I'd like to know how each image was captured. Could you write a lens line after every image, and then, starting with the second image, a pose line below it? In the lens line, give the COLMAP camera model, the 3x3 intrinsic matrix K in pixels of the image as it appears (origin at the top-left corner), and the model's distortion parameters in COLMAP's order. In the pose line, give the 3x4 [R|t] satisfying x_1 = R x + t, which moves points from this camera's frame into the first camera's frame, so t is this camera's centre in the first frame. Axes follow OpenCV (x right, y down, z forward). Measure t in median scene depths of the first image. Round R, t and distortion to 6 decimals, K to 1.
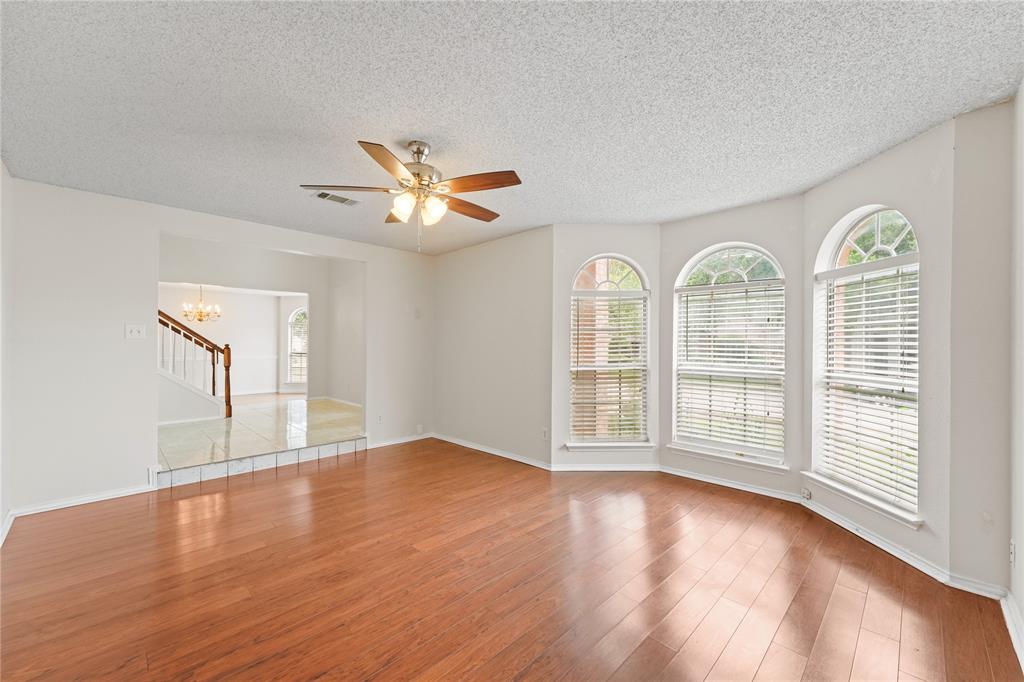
lens RADIAL K [[410.6, 0, 506.6], [0, 410.6, 347.1], [0, 0, 1]] dist [0.000052, -0.000233]
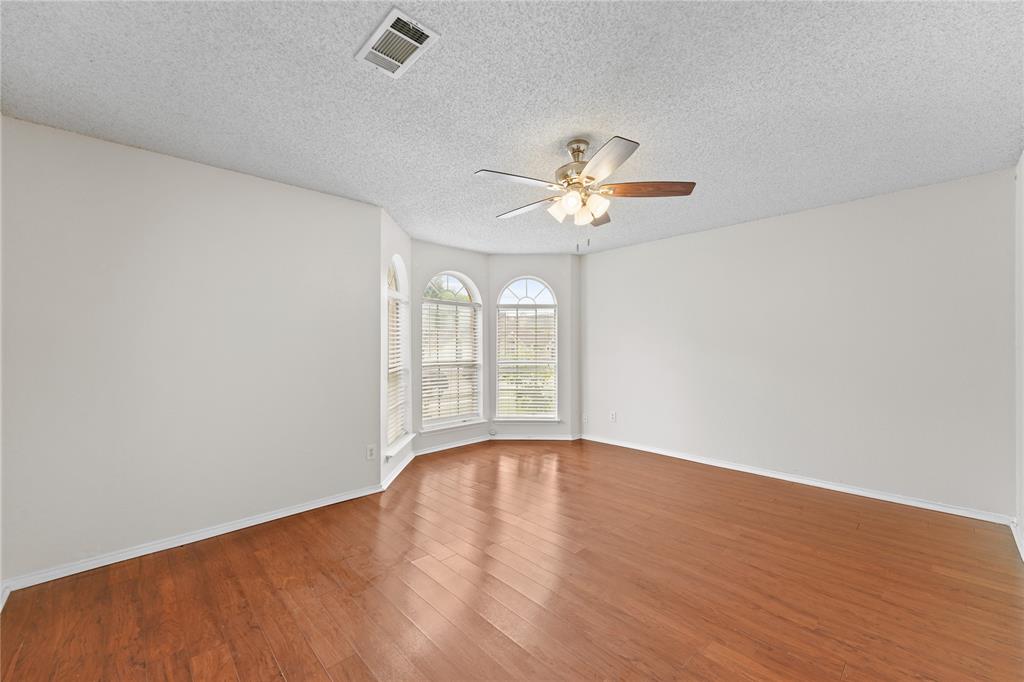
lens RADIAL K [[410.6, 0, 506.6], [0, 410.6, 347.1], [0, 0, 1]] dist [0.000052, -0.000233]
pose [[0.013240, -0.007605, 0.999883, -0.939033], [0.010577, 0.999916, 0.007465, -0.006322], [-0.999856, 0.010477, 0.013320, 0.900643]]
